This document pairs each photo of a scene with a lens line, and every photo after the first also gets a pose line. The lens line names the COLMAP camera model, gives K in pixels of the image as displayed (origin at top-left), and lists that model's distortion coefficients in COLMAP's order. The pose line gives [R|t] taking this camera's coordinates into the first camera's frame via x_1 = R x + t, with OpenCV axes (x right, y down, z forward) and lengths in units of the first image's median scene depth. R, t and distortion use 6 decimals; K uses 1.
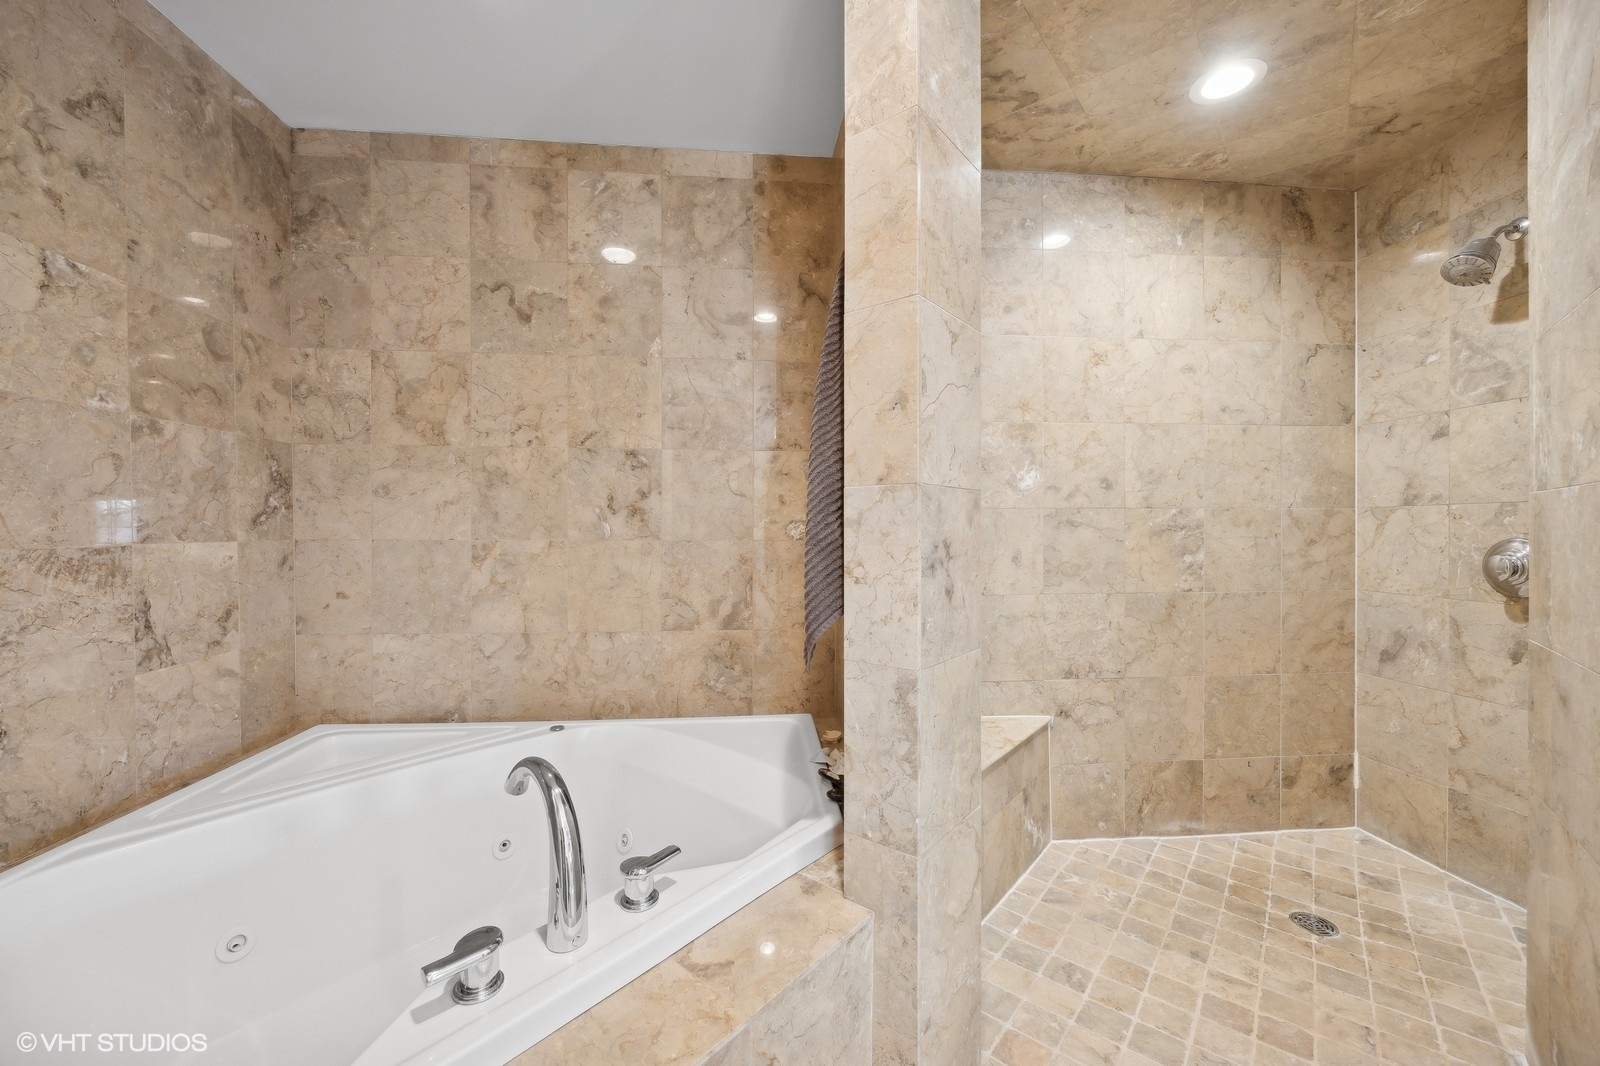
lens RADIAL K [[613.2, 0, 787.3], [0, 613.2, 533.9], [0, 0, 1]] dist [0.003359, -0.000495]
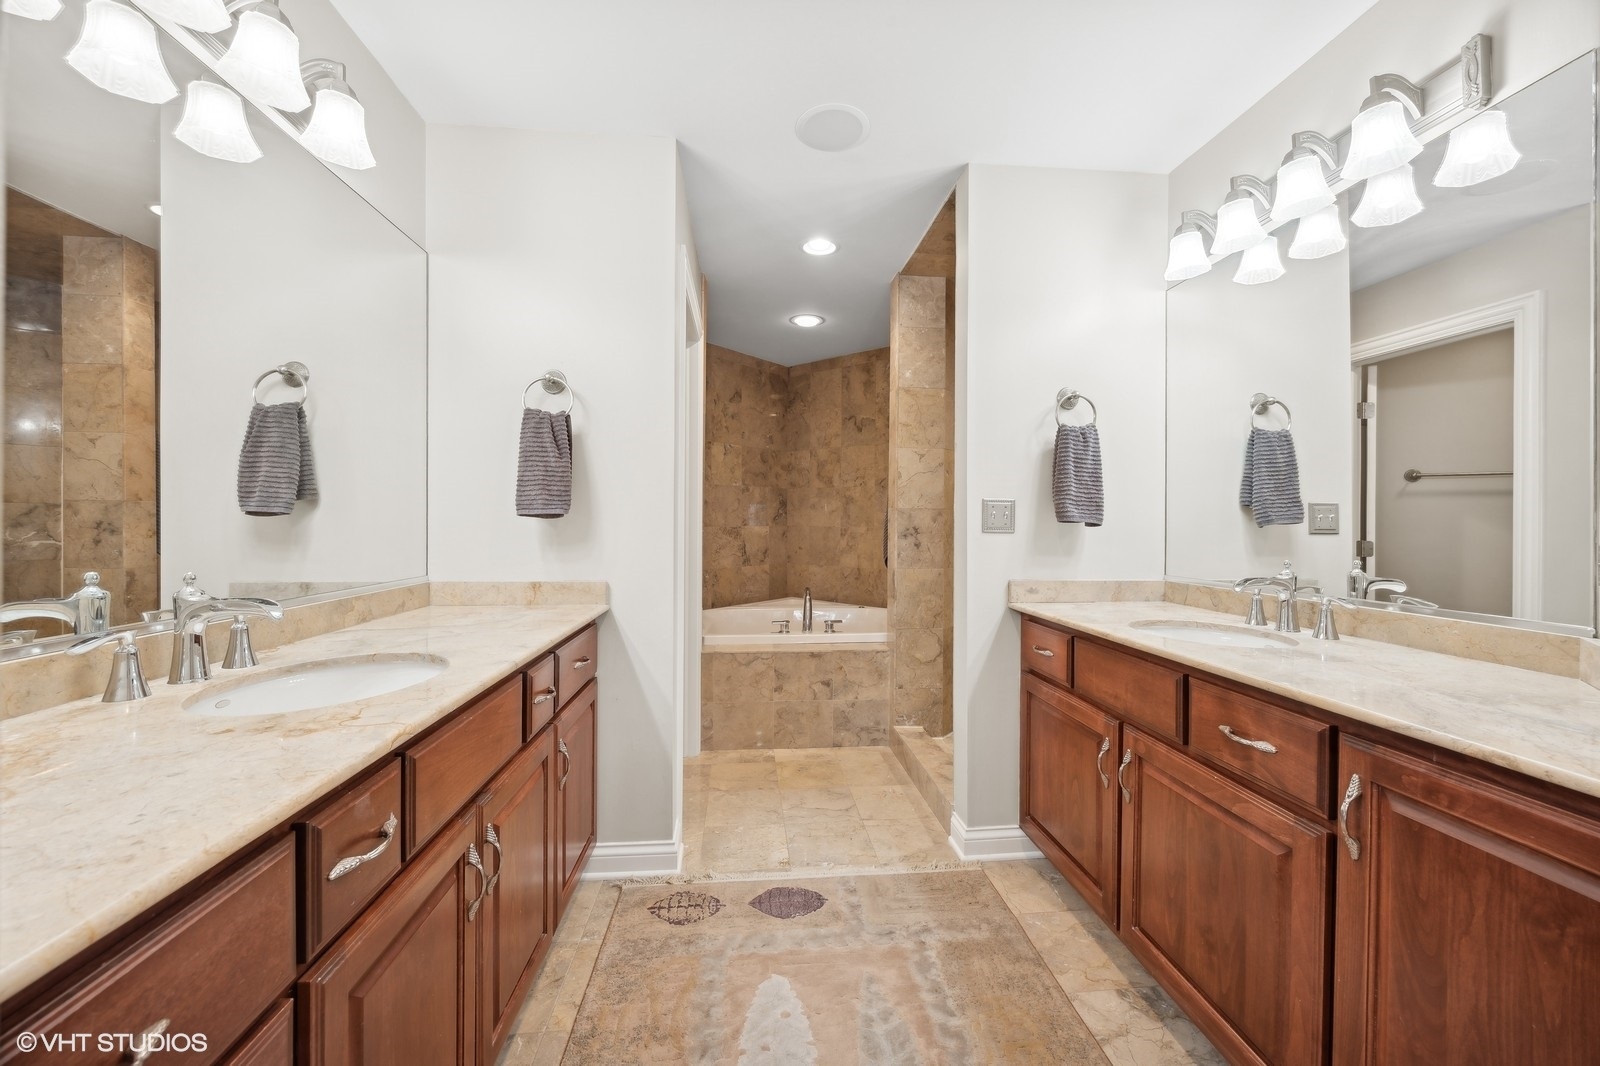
lens RADIAL K [[613.2, 0, 801.7], [0, 613.2, 528.8], [0, 0, 1]] dist [0.003359, -0.000495]
pose [[0.709309, 0.013720, -0.704764, 1.043204], [-0.012611, 0.999898, 0.006774, 0.003309], [0.704785, 0.004083, 0.709409, -0.777376]]
